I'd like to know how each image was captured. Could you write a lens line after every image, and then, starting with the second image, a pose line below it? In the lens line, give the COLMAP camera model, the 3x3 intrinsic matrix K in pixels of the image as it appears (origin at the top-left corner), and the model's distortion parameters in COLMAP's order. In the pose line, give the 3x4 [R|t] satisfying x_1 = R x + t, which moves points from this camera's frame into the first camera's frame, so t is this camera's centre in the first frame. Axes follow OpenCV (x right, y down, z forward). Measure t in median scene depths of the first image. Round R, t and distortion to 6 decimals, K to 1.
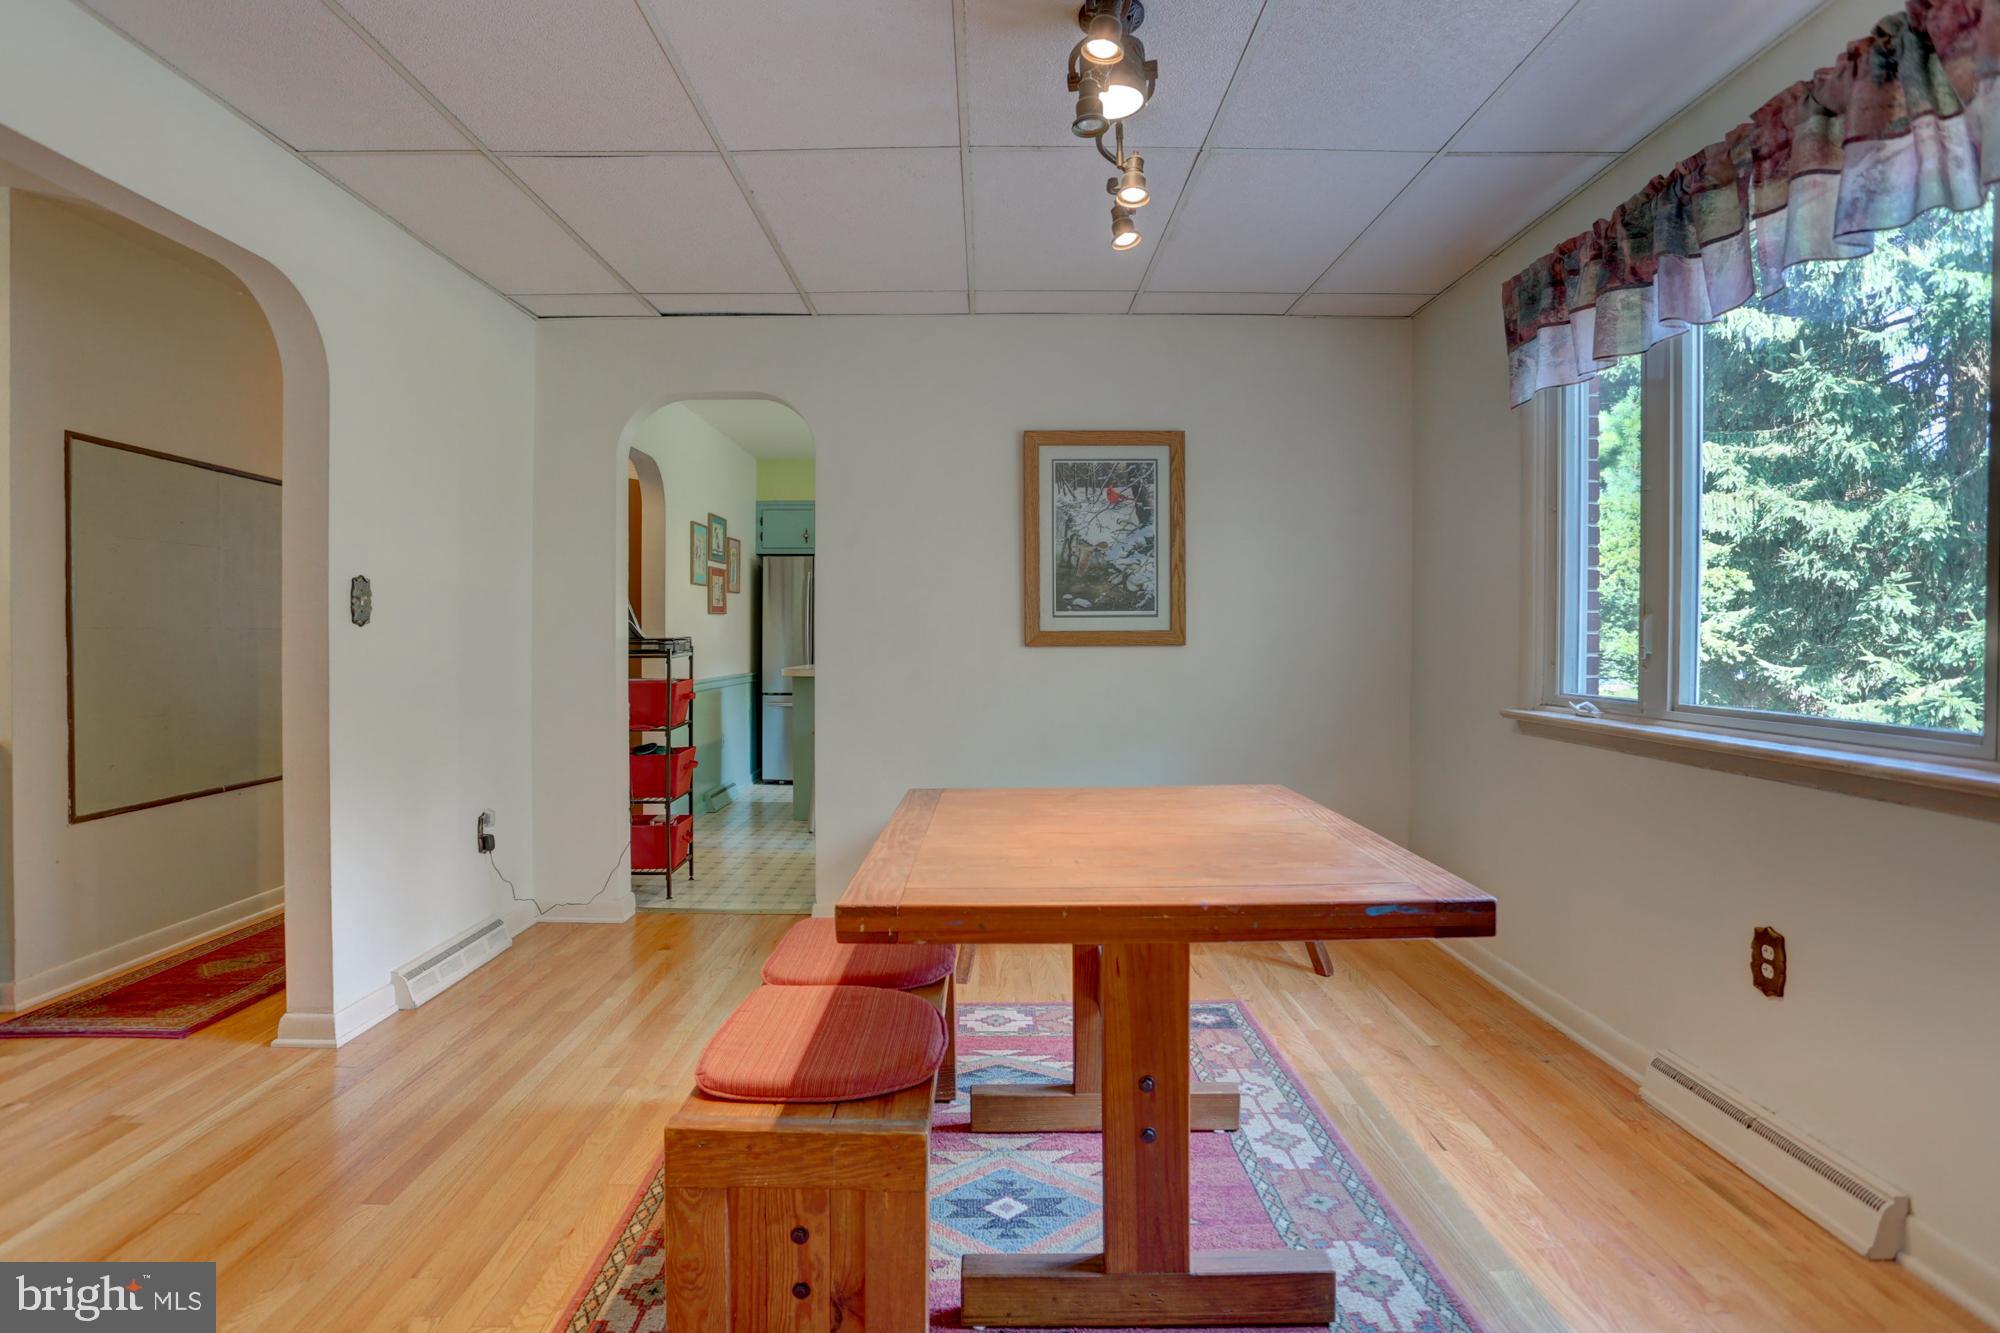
lens RADIAL K [[988.6, 0, 1000.2], [0, 988.6, 635.1], [0, 0, 1]] dist [-0.083901, 0.037776]
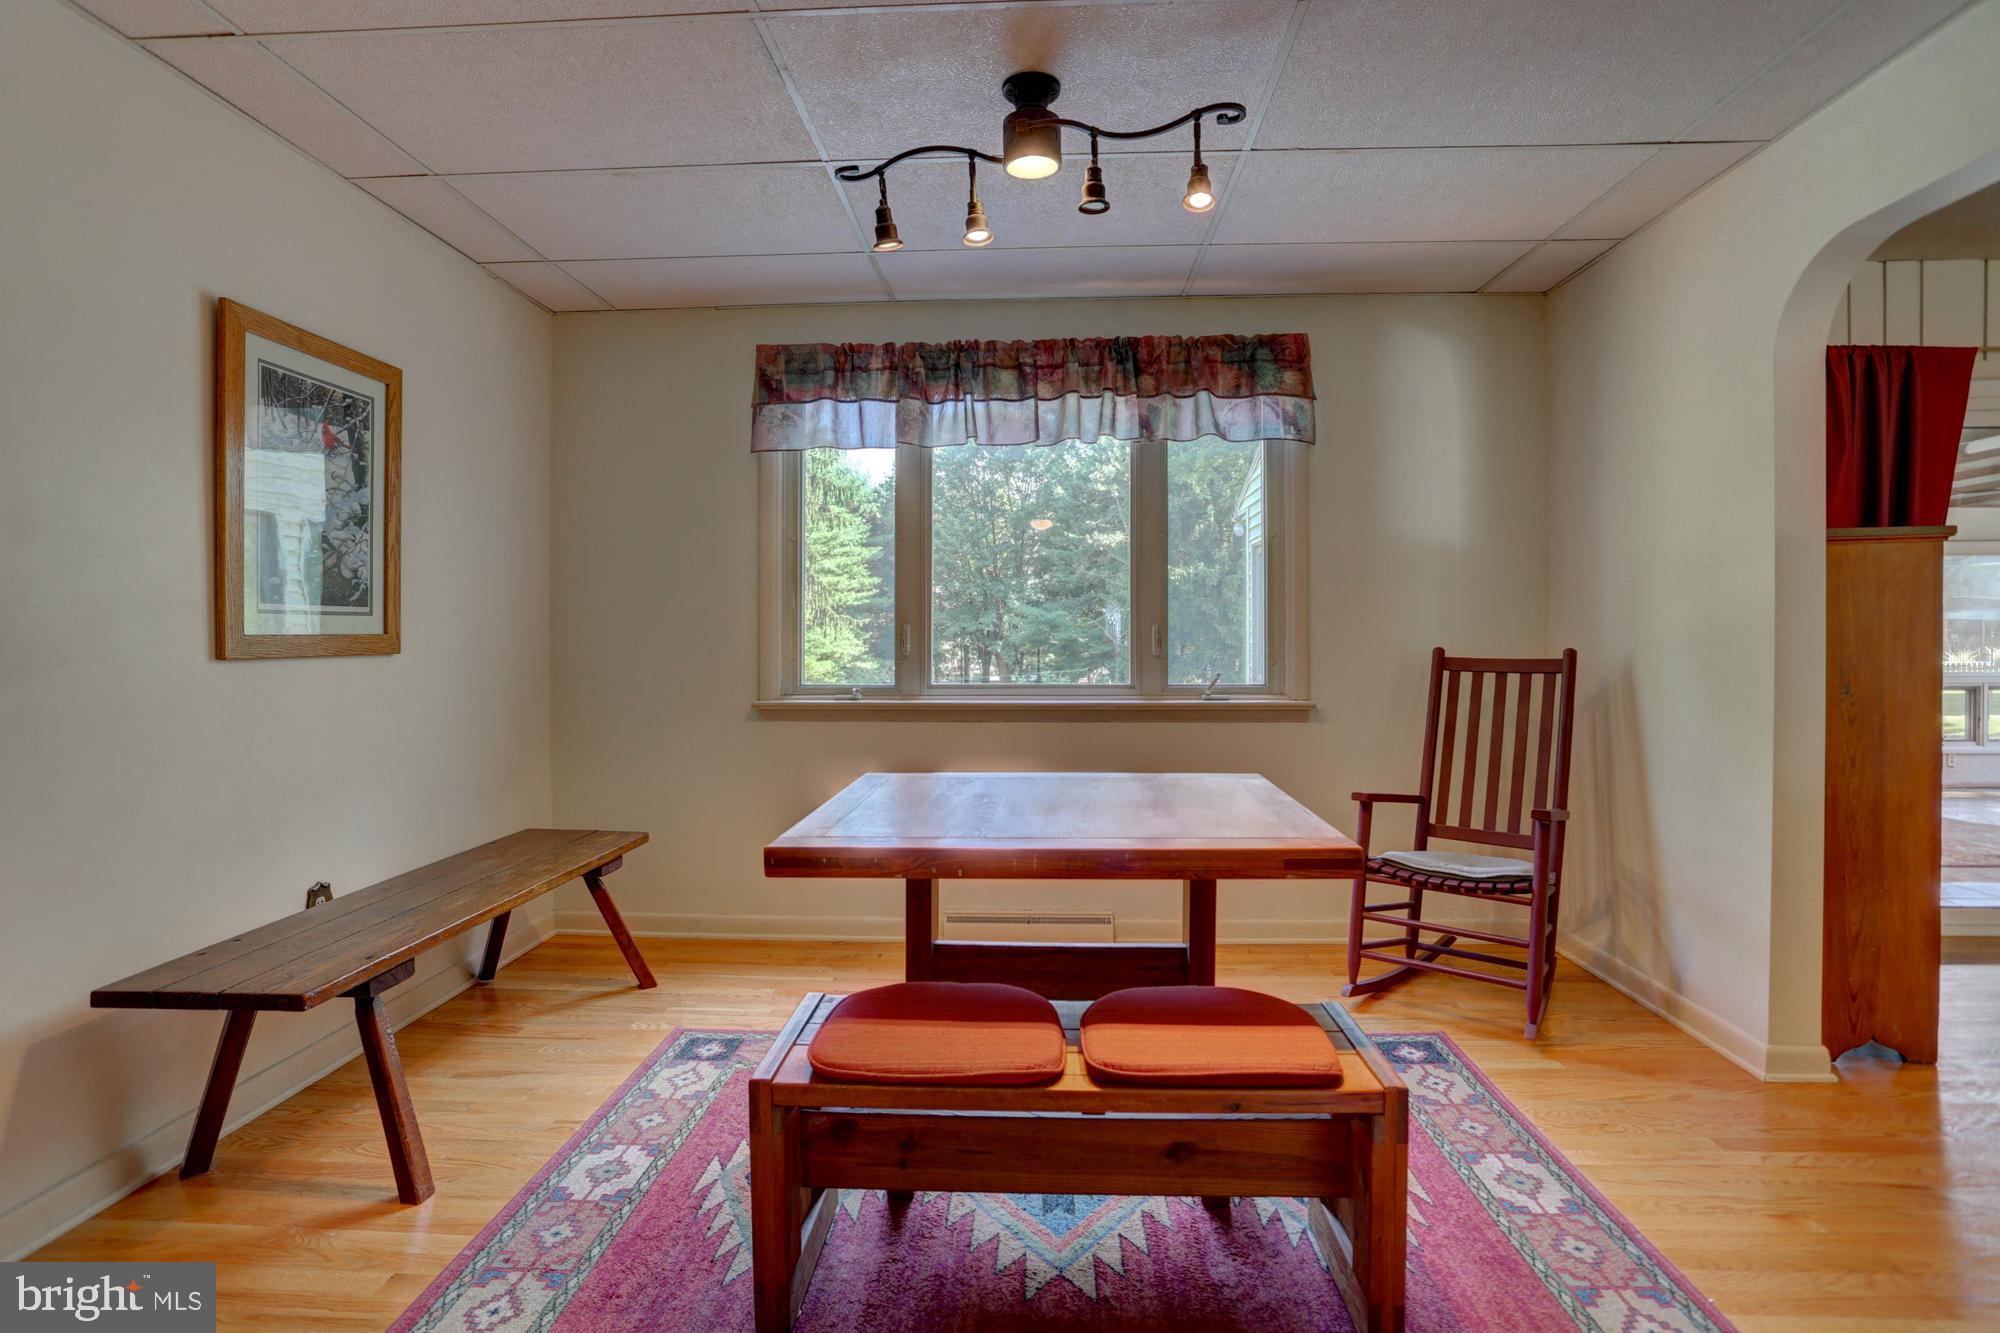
lens RADIAL K [[979.2, 0, 994.4], [0, 979.2, 652.1], [0, 0, 1]] dist [-0.082881, 0.037003]
pose [[0.048364, -0.013182, 0.998743, -0.518203], [0.004911, 0.999904, 0.012960, 0.001399], [-0.998818, 0.004278, 0.048424, 0.510372]]
